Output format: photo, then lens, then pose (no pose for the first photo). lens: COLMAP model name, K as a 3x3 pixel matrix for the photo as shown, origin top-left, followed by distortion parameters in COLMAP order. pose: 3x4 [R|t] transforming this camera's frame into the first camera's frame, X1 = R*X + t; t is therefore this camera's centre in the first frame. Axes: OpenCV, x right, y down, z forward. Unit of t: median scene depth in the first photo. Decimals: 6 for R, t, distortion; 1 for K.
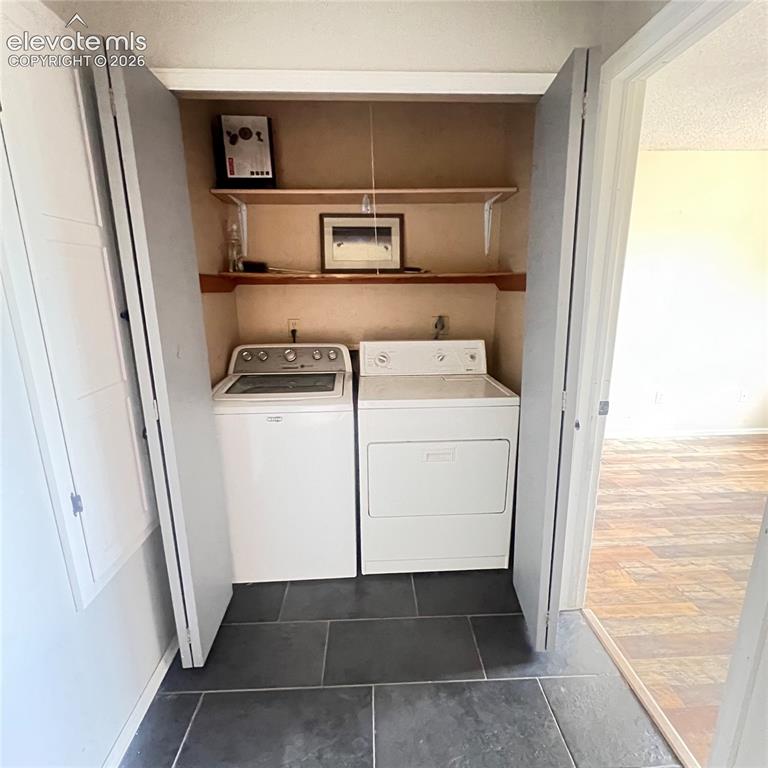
lens RADIAL K [[411.7, 0, 384.0], [0, 411.7, 384.0], [0, 0, 1]] dist [-0.002177, 0.001007]
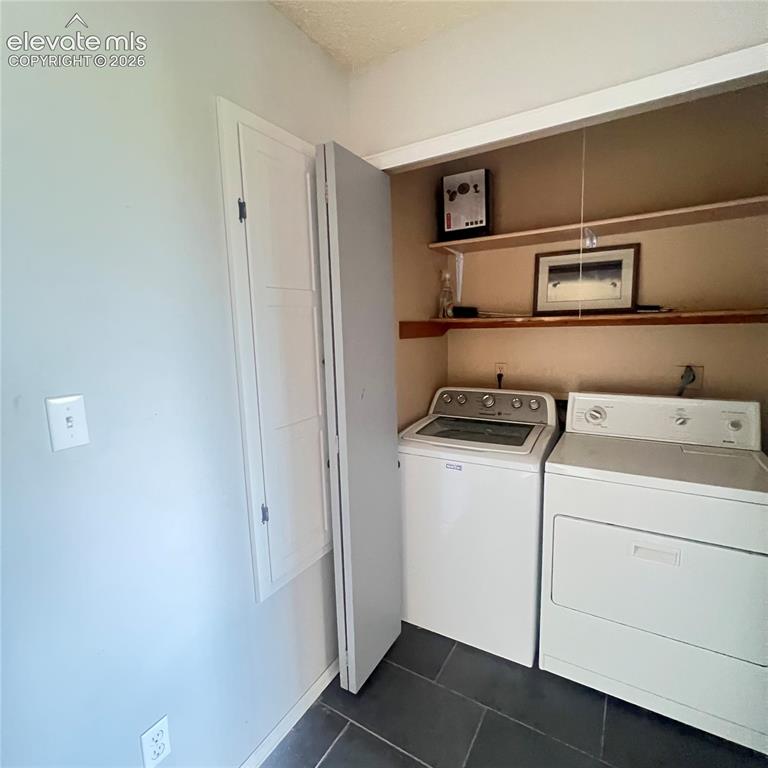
lens RADIAL K [[410.2, 0, 384.6], [0, 410.2, 383.8], [0, 0, 1]] dist [-0.002586, 0.000885]
pose [[0.831702, 0.061688, -0.551785, 0.173831], [-0.107854, 0.992828, -0.051574, -0.060483], [0.544647, 0.102406, 0.832390, 0.110108]]
